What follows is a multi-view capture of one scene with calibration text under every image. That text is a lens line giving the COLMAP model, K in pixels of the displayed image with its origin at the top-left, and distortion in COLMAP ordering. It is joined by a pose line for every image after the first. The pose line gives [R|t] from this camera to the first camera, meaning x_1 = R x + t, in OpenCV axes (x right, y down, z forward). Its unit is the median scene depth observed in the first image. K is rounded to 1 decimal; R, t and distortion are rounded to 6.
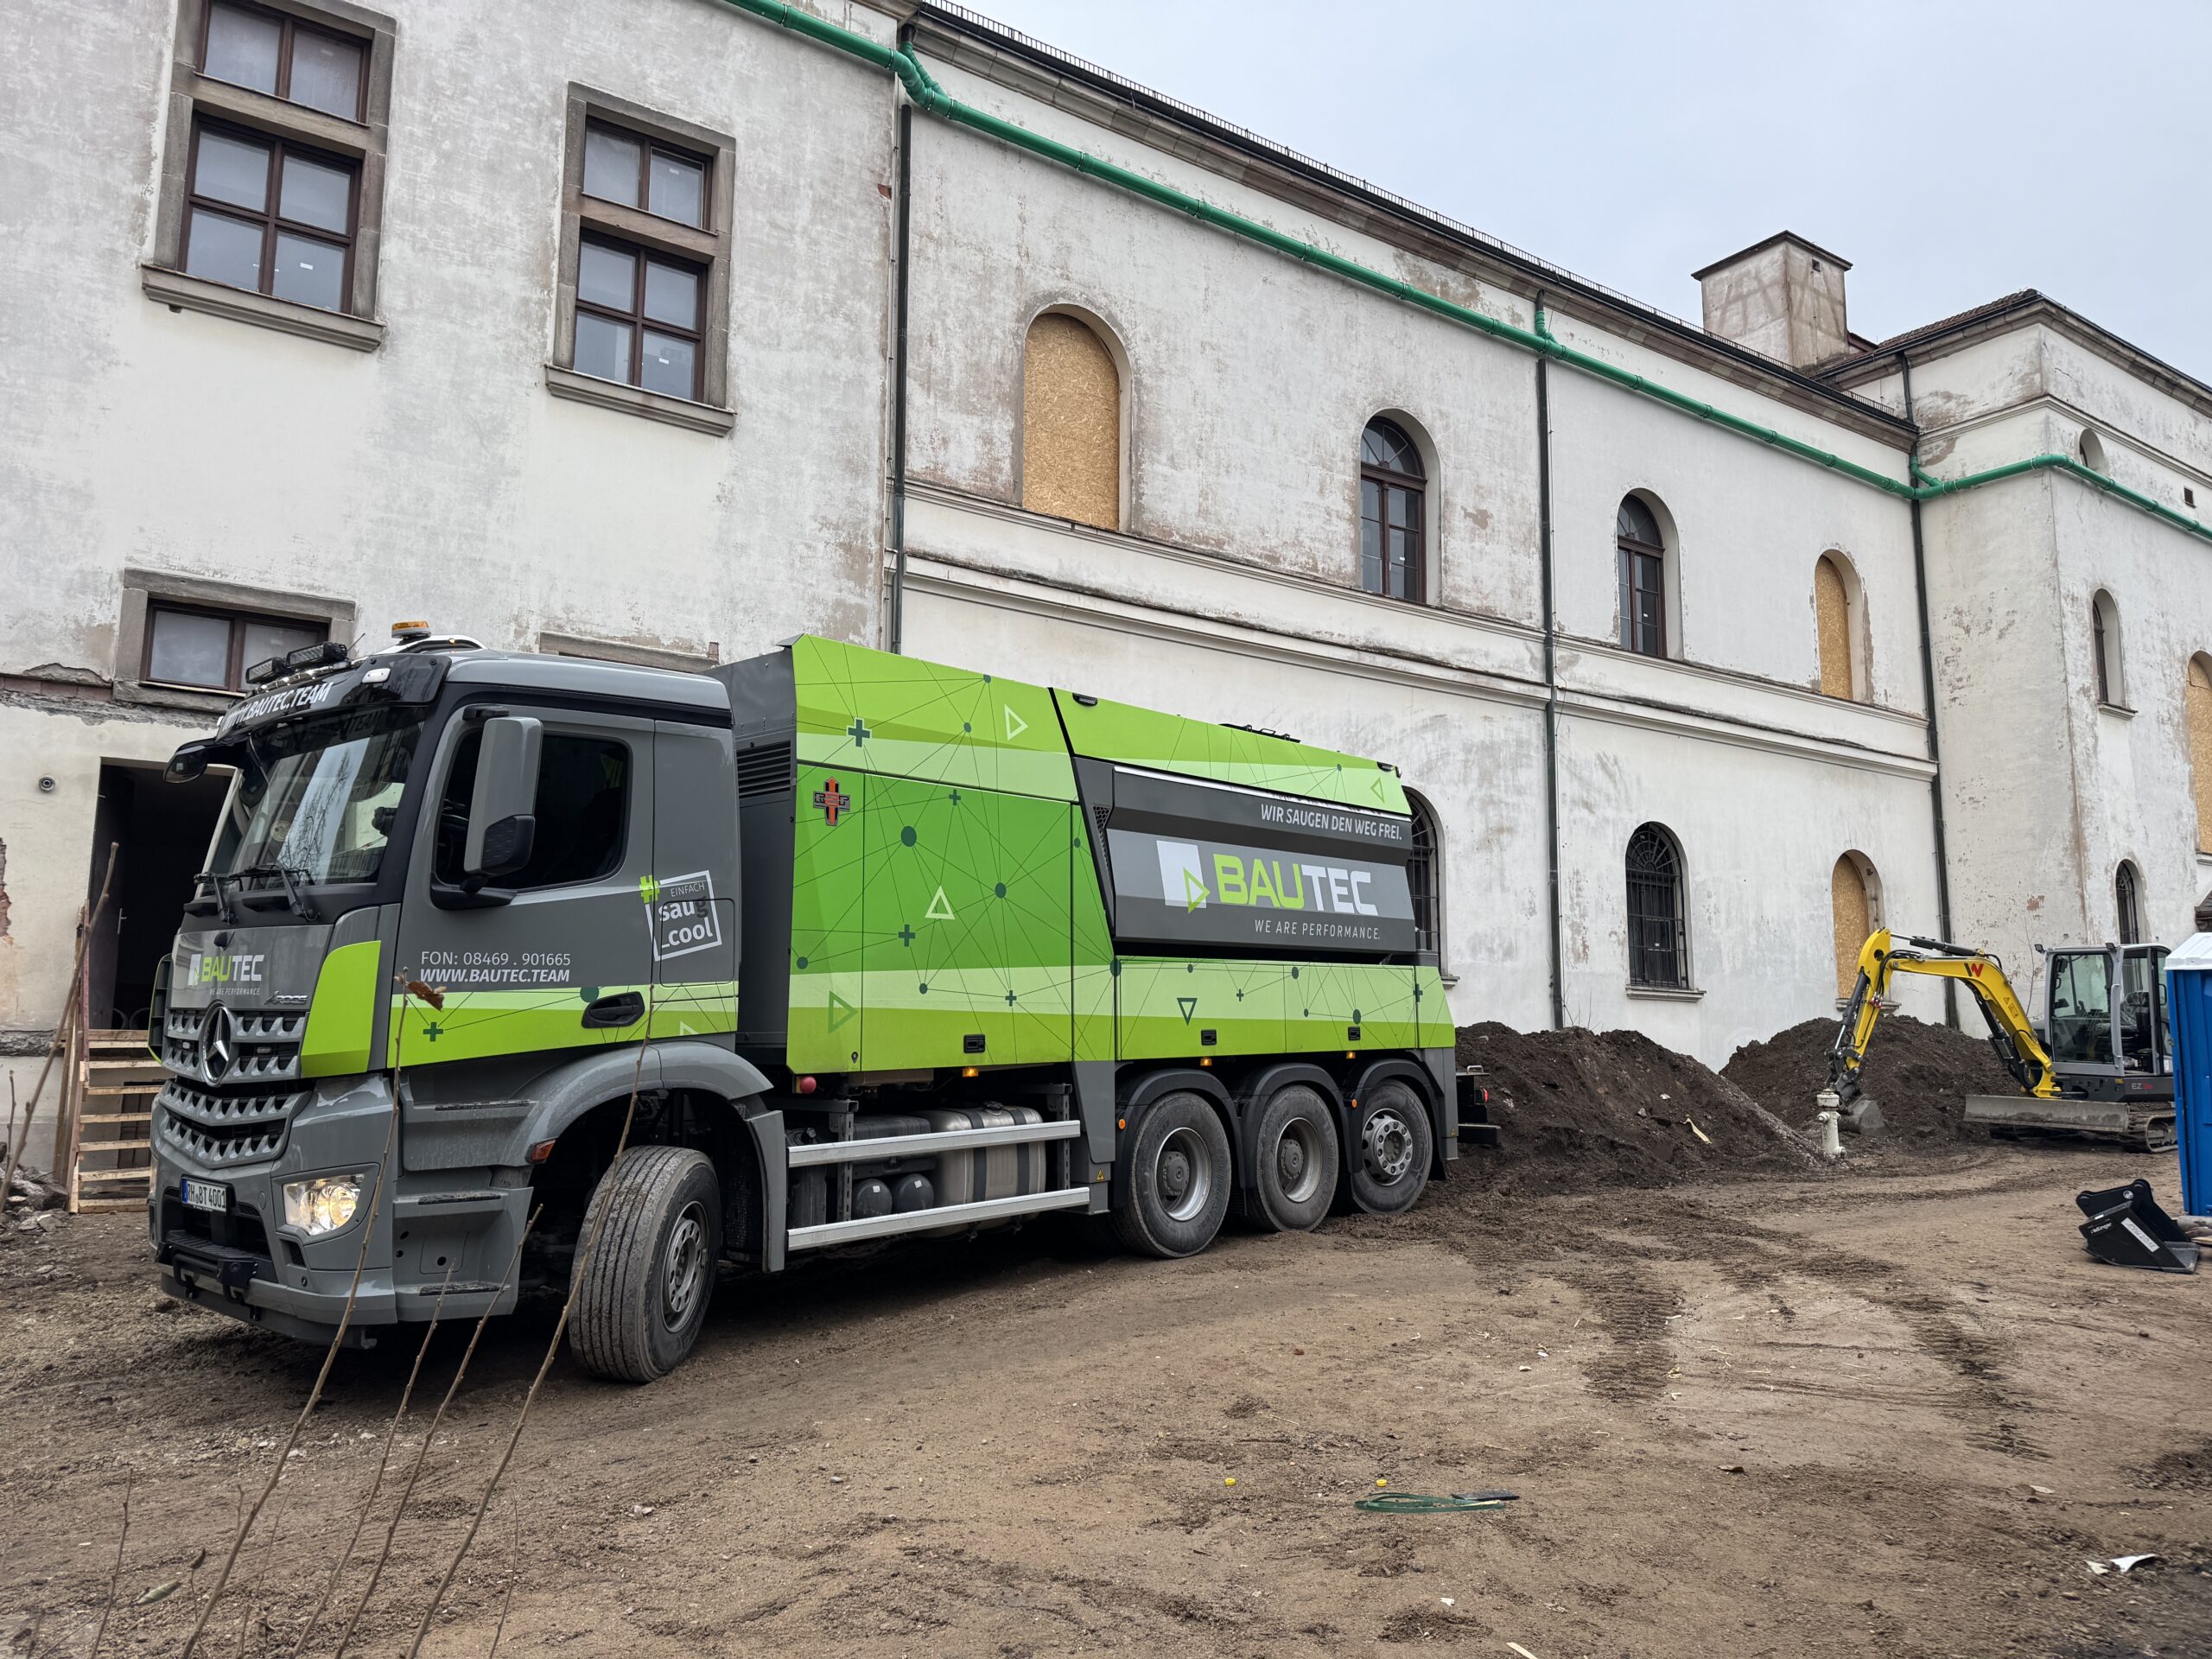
lens RADIAL K [[1492.2, 0, 1106.0], [0, 1492.2, 829.5], [0, 0, 1]] dist [0.161892, -0.265883]
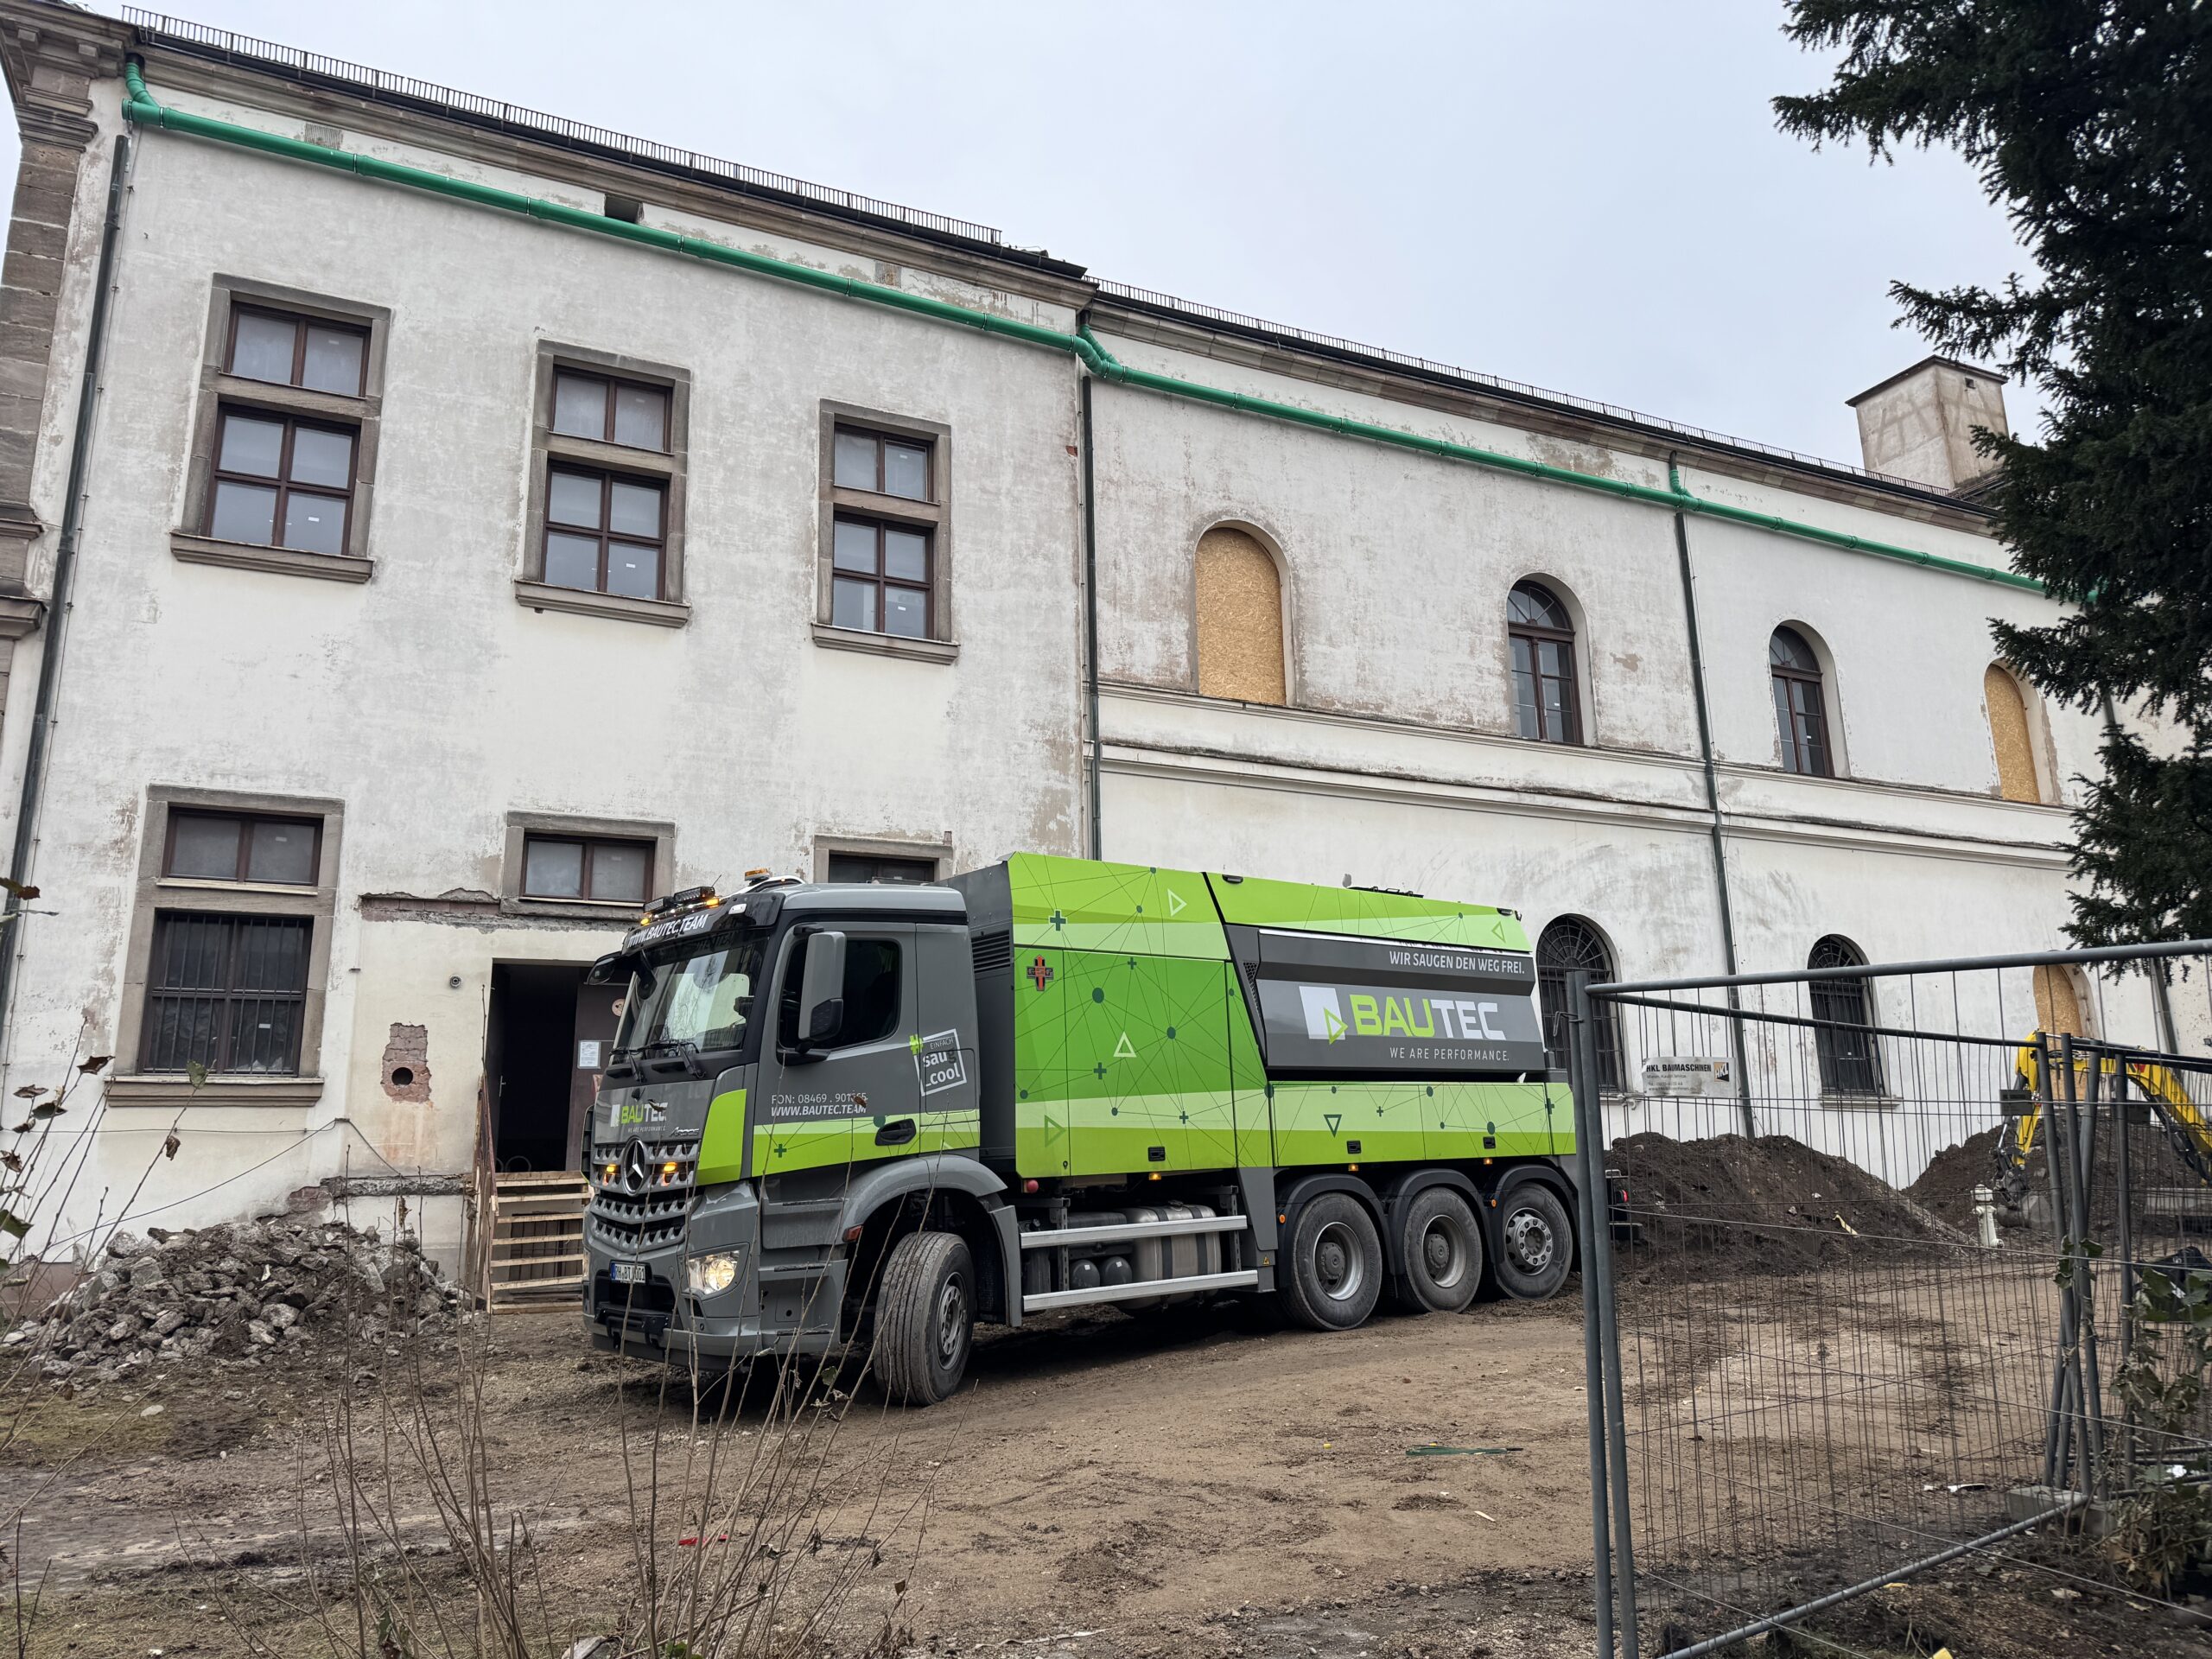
lens RADIAL K [[1492.2, 0, 1106.0], [0, 1492.2, 829.5], [0, 0, 1]] dist [0.161892, -0.265883]
pose [[0.987608, -0.062103, -0.144134, 0.043755], [0.049421, 0.994718, -0.089963, -0.012794], [0.148959, 0.081725, 0.985460, -0.185052]]
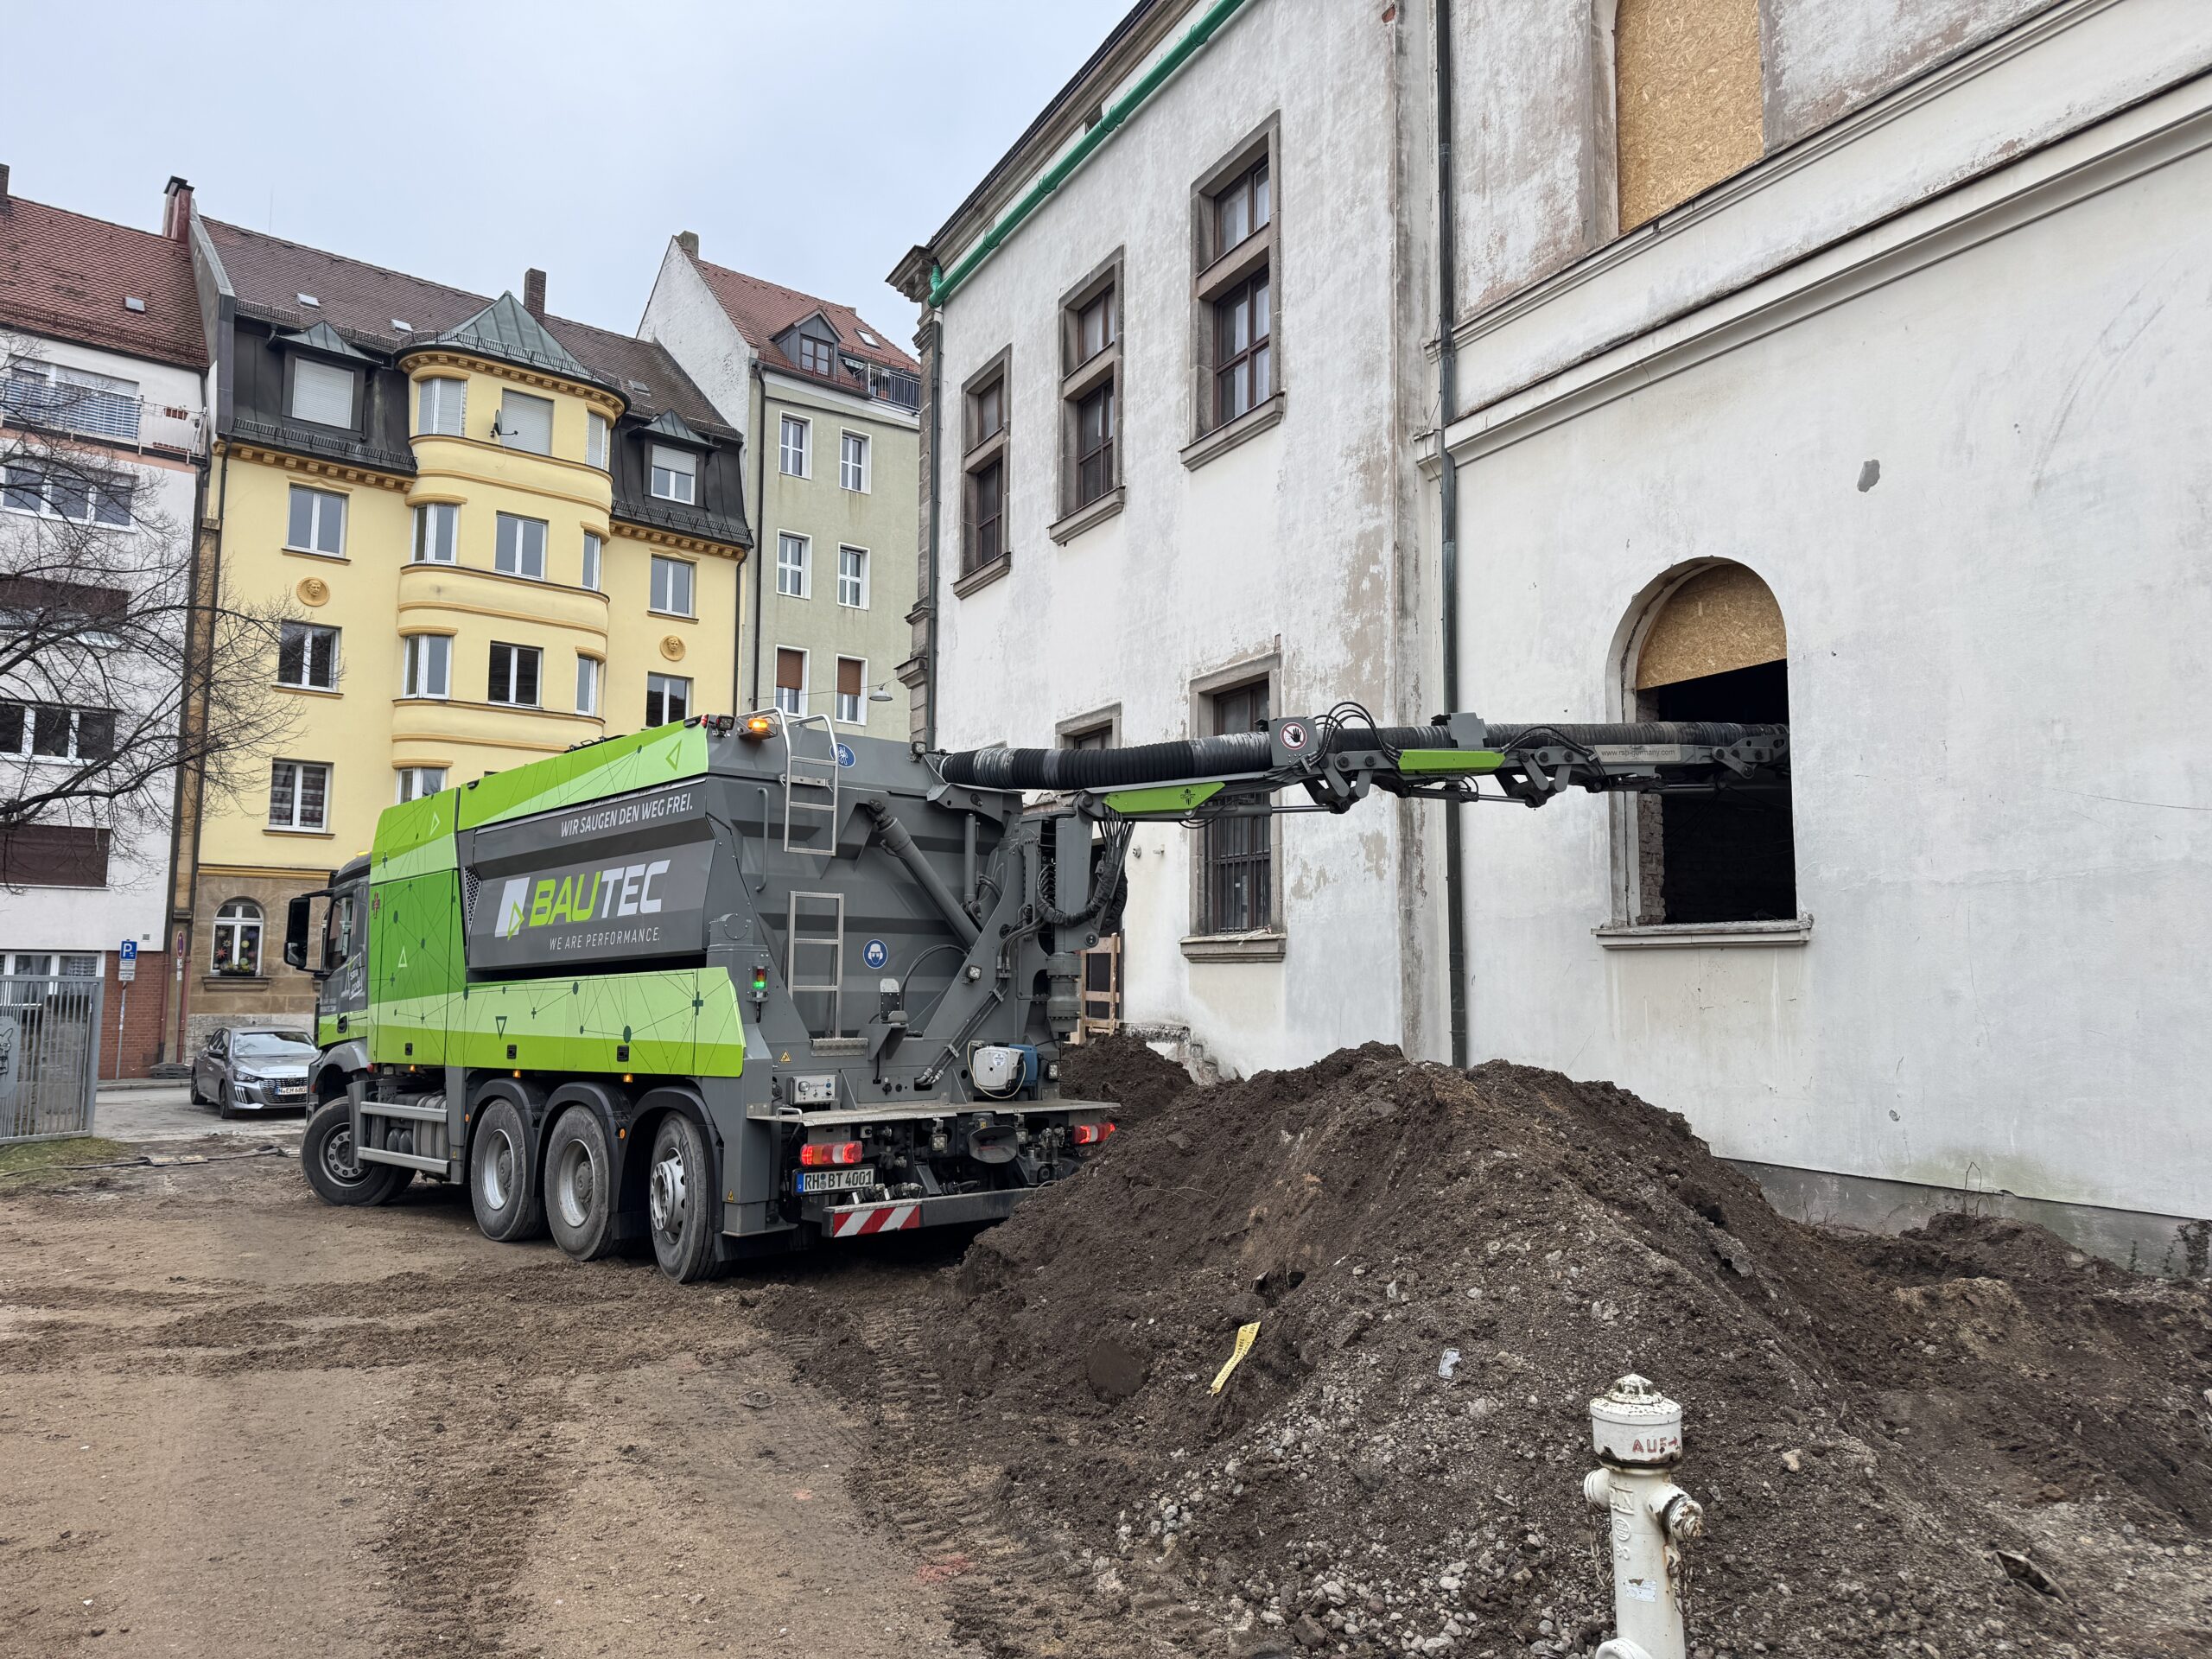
lens RADIAL K [[1492.2, 0, 1106.0], [0, 1492.2, 829.5], [0, 0, 1]] dist [0.161892, -0.265883]
pose [[-0.091685, -0.107983, -0.989916, 0.812982], [0.133241, 0.983834, -0.119660, 0.119581], [0.986834, -0.142868, -0.075815, 1.082189]]
